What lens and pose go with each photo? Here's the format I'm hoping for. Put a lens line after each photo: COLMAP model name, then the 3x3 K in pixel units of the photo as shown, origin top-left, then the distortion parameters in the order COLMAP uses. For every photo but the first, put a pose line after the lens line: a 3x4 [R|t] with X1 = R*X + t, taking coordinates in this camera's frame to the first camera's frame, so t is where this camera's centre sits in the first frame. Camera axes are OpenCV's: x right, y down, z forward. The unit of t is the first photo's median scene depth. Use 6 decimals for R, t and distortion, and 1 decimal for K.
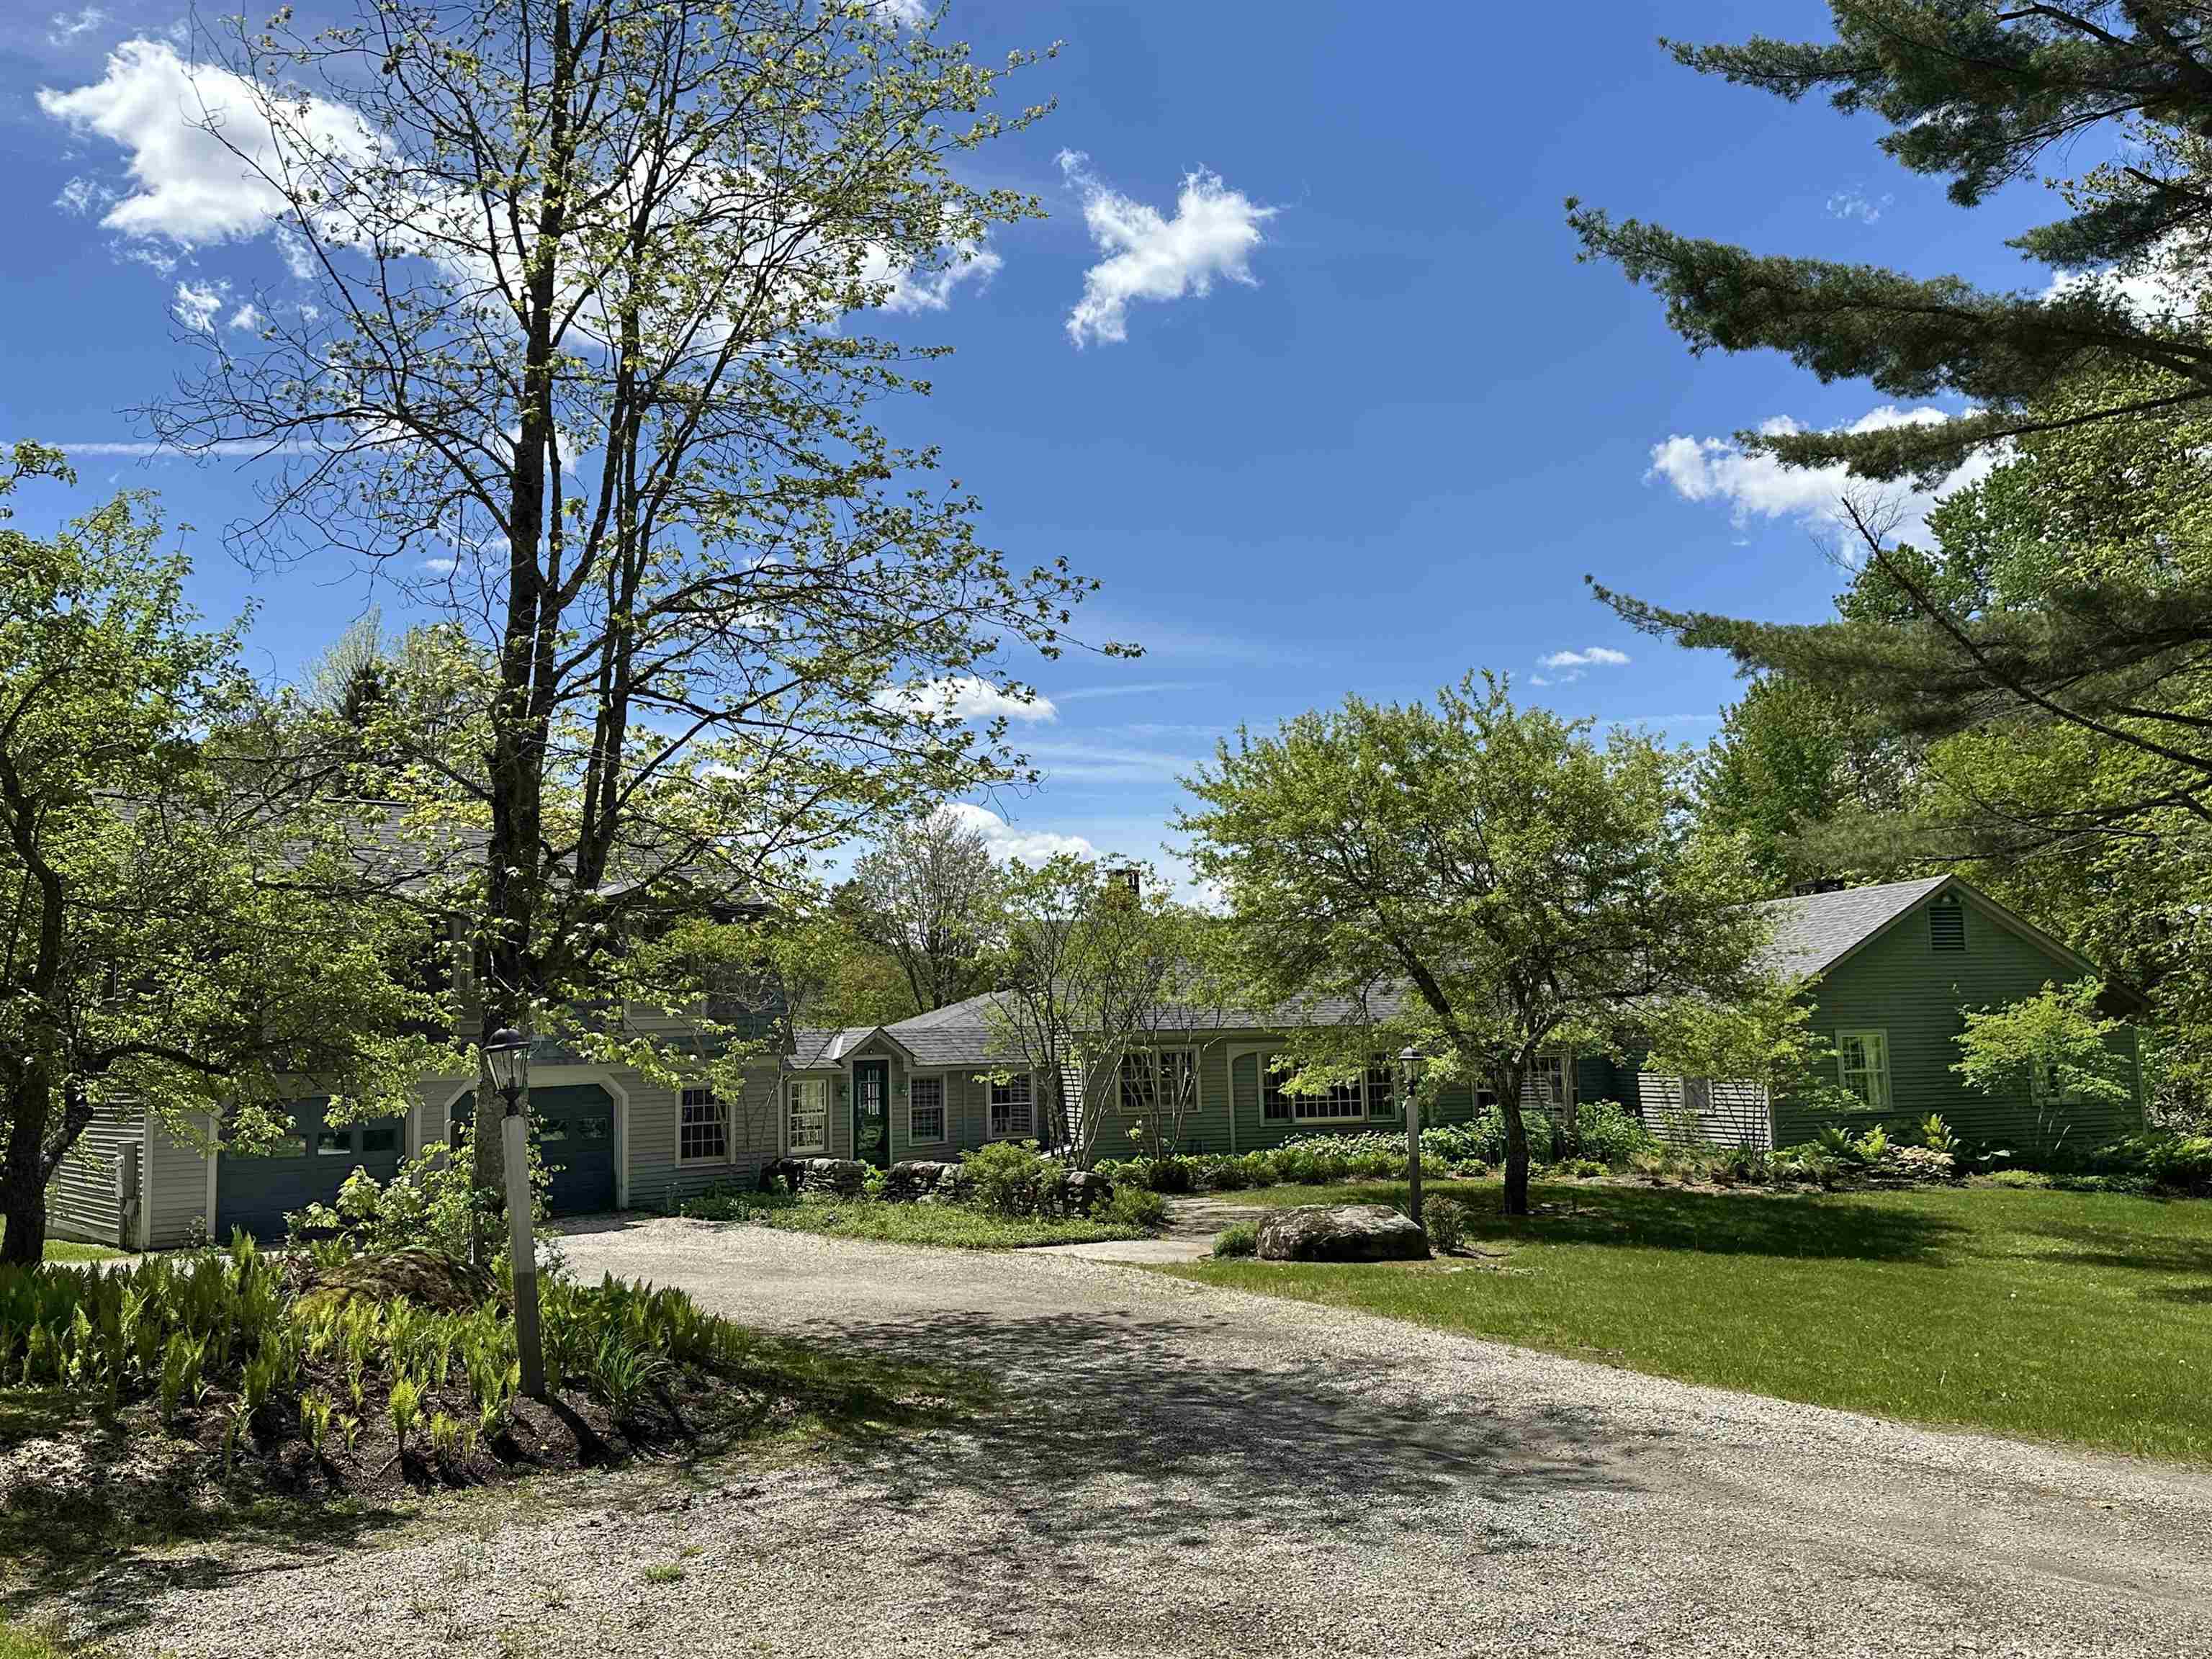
lens RADIAL K [[1862.8, 0, 1046.8], [0, 1862.8, 832.1], [0, 0, 1]] dist [0.118352, -0.181401]
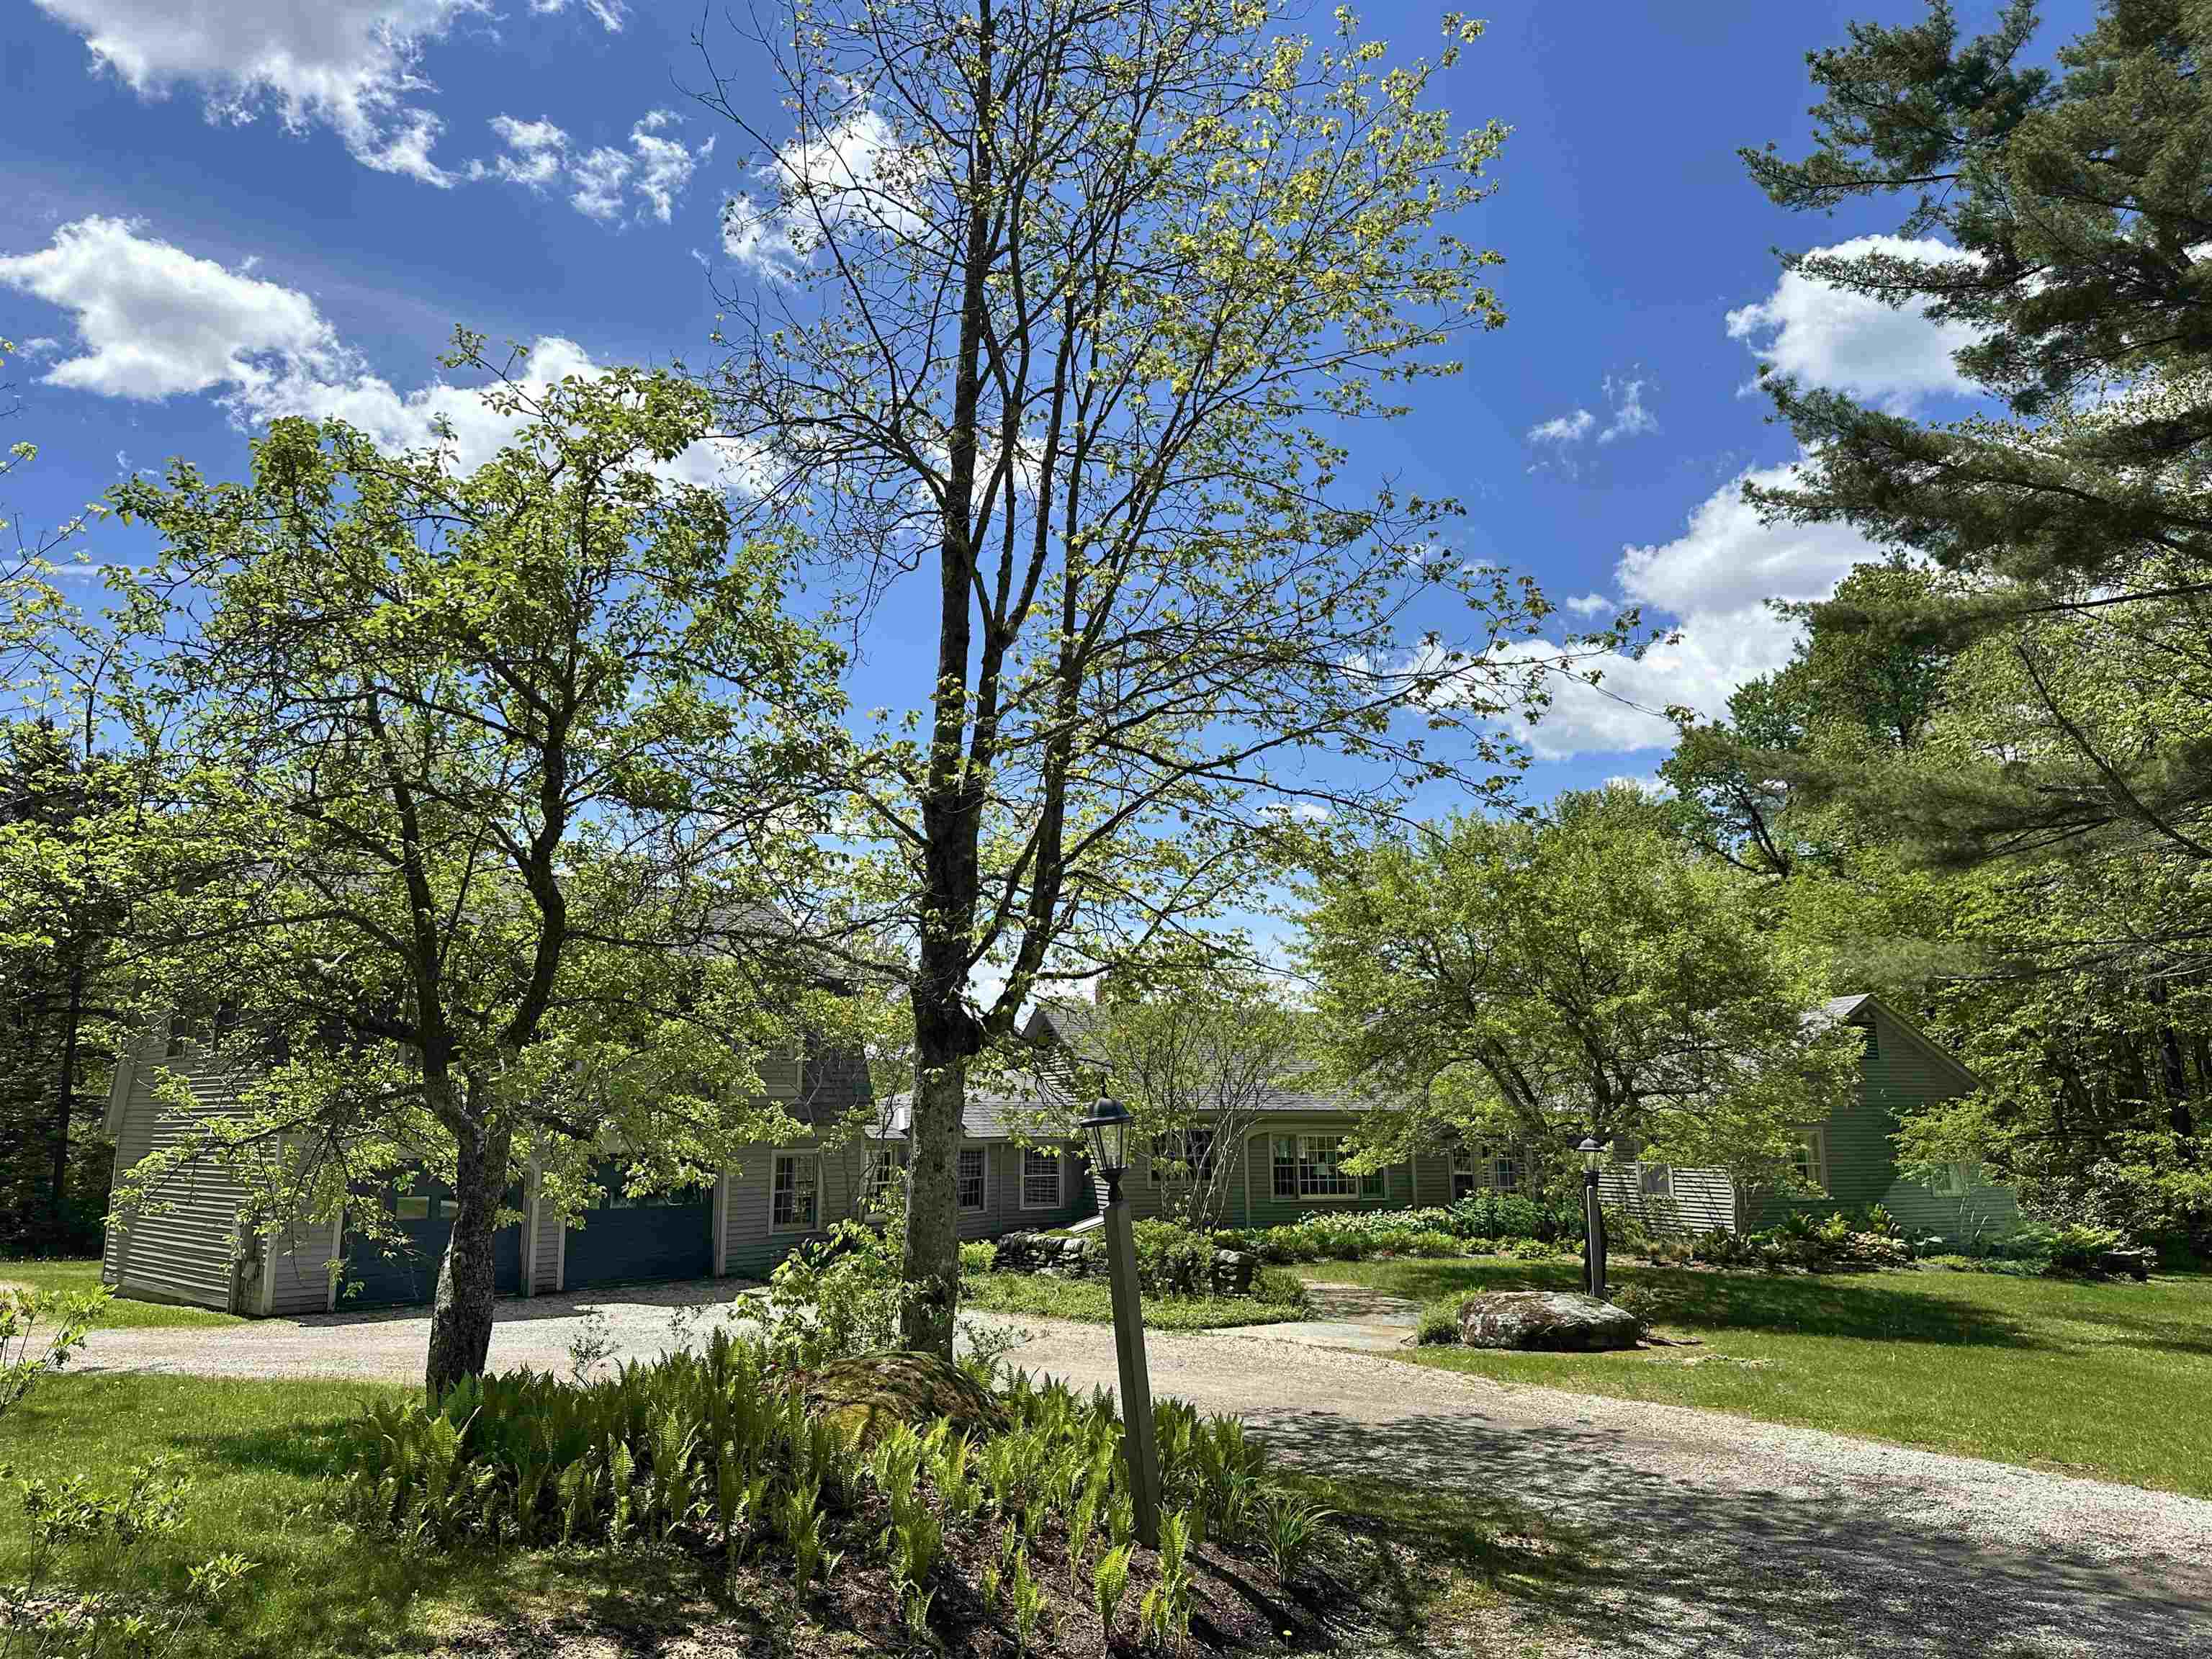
lens RADIAL K [[1533.5, 0, 1022.6], [0, 1533.5, 822.7], [0, 0, 1]] dist [0.077711, -0.107459]
pose [[0.990441, 0.049782, 0.128644, -0.252354], [-0.040057, 0.996218, -0.077105, 0.018349], [-0.131996, 0.071215, 0.988689, 0.177955]]
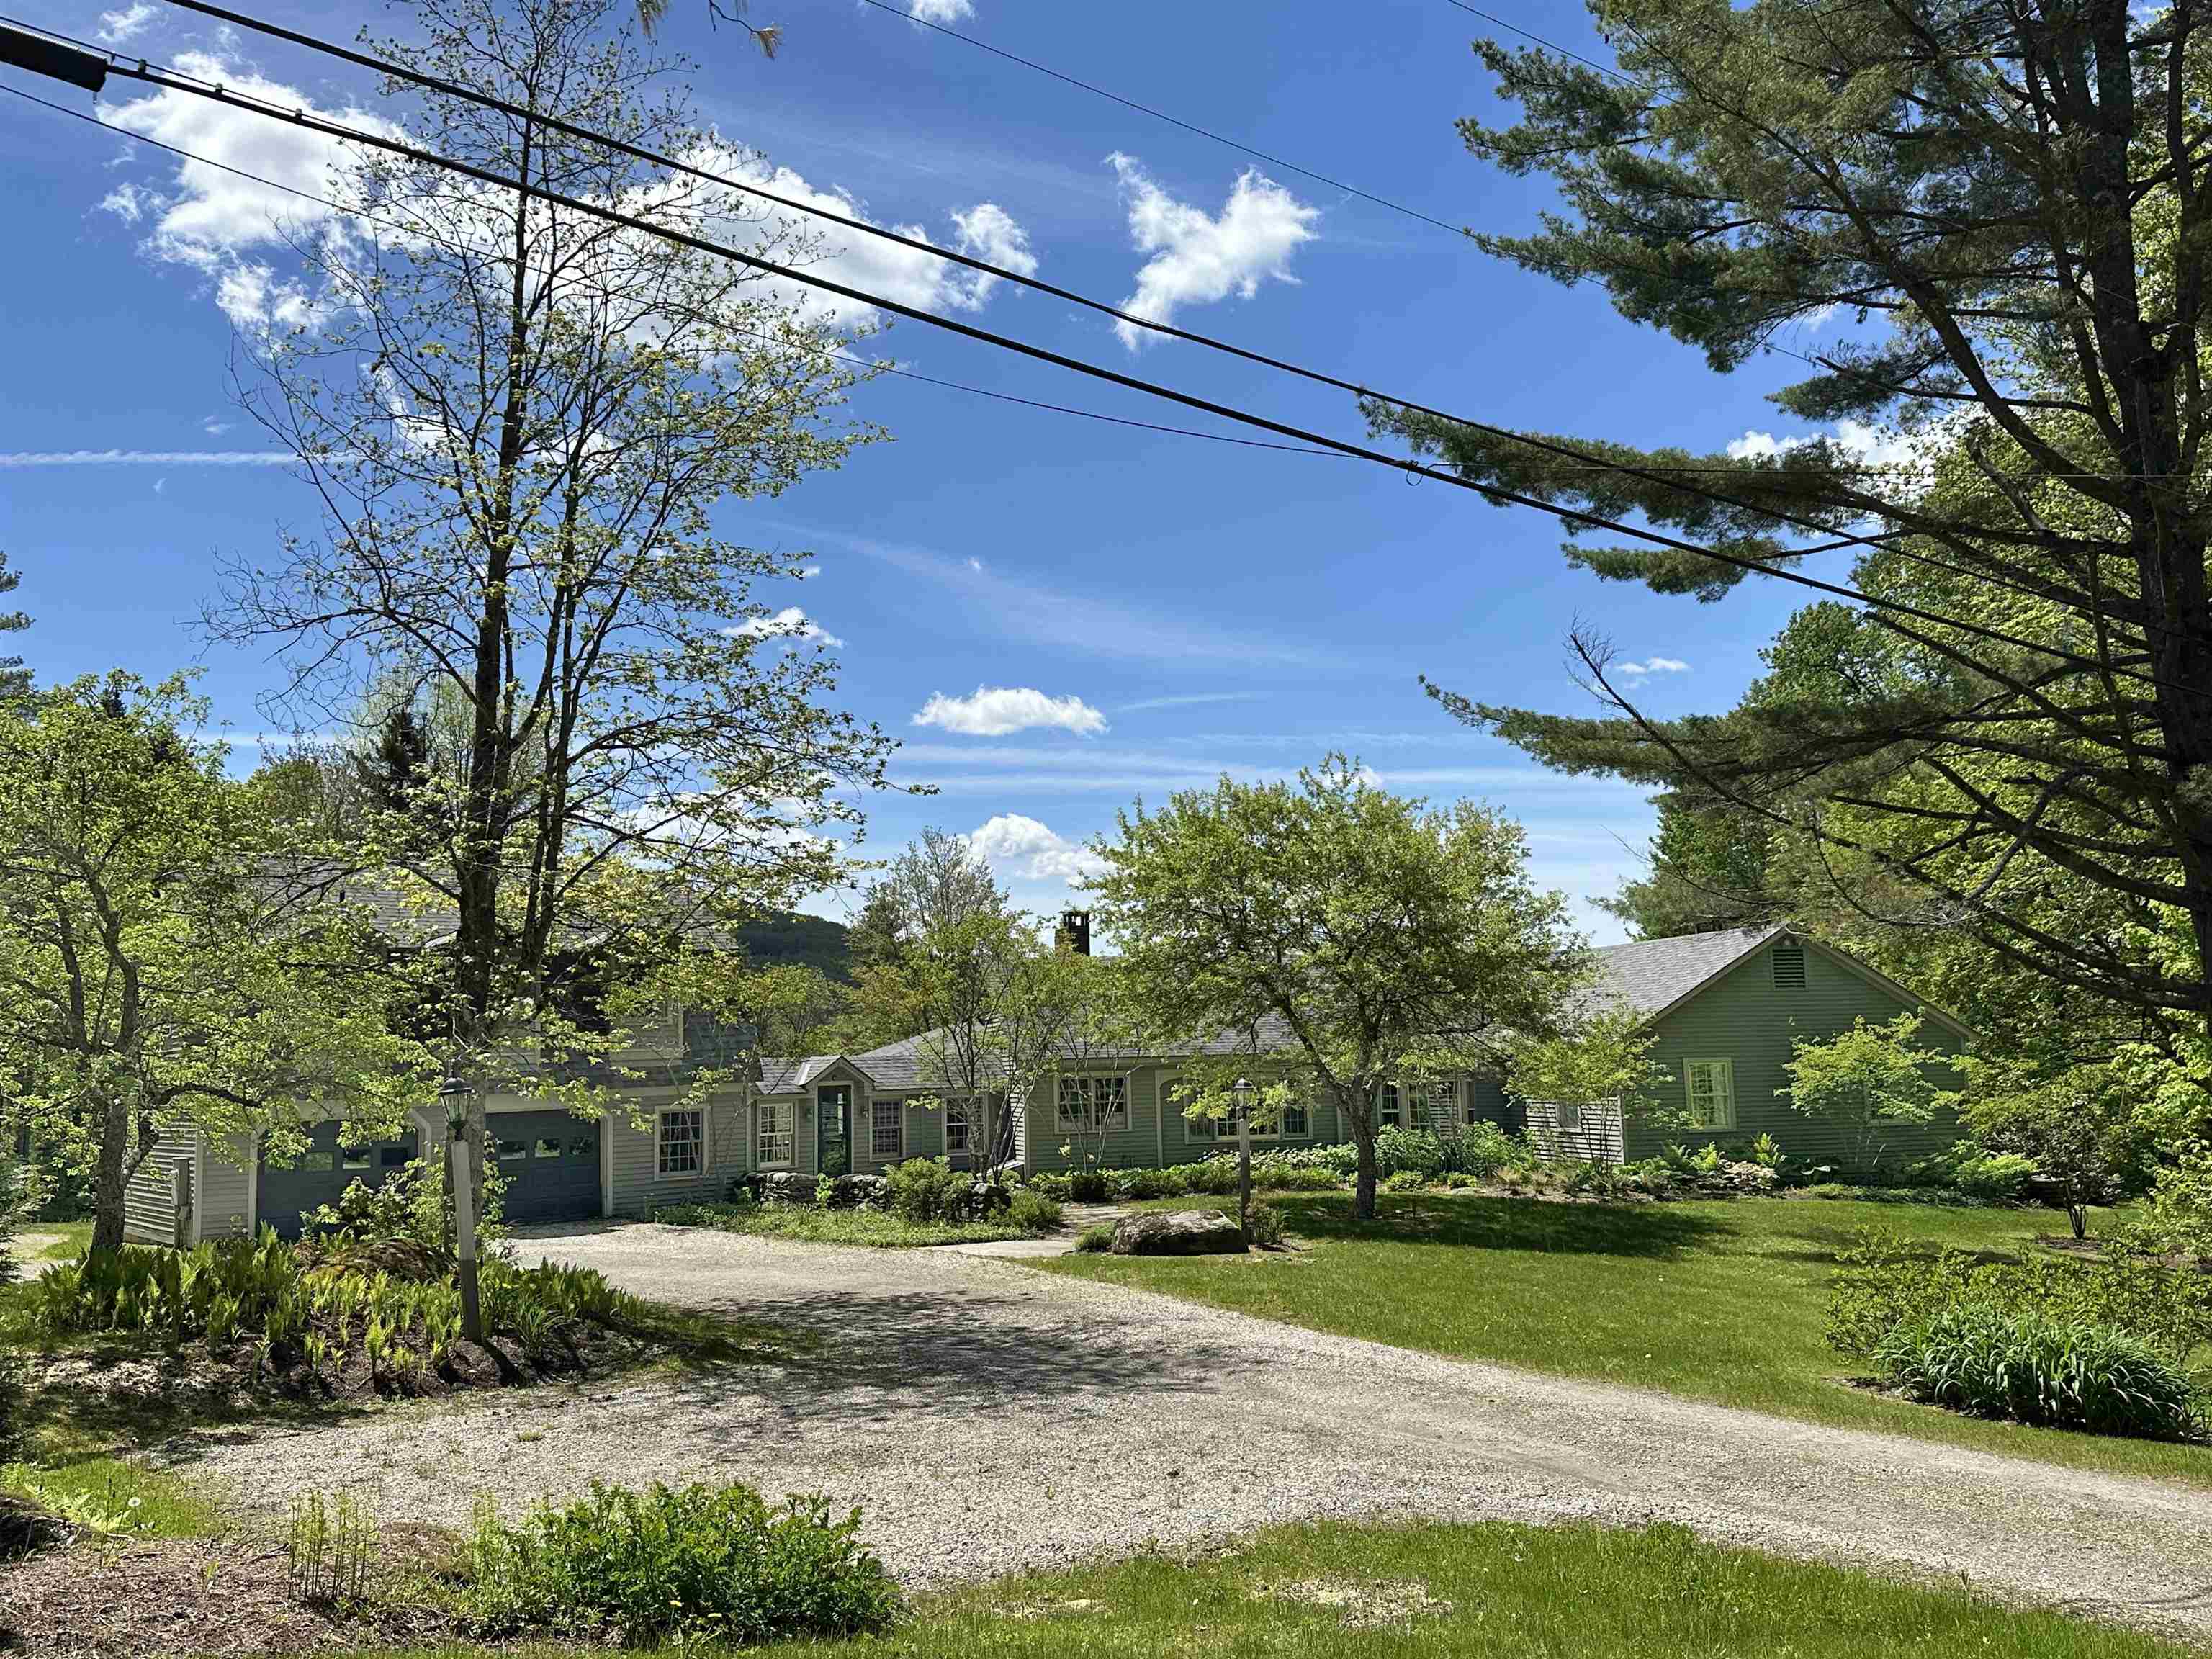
lens RADIAL K [[1944.4, 0, 1106.0], [0, 1944.4, 829.5], [0, 0, 1]] dist [0.143737, -0.267078]
pose [[0.999923, -0.000769, -0.012417, 0.127059], [0.000746, 0.999998, -0.001857, -0.045533], [0.012419, 0.001848, 0.999921, -0.270565]]
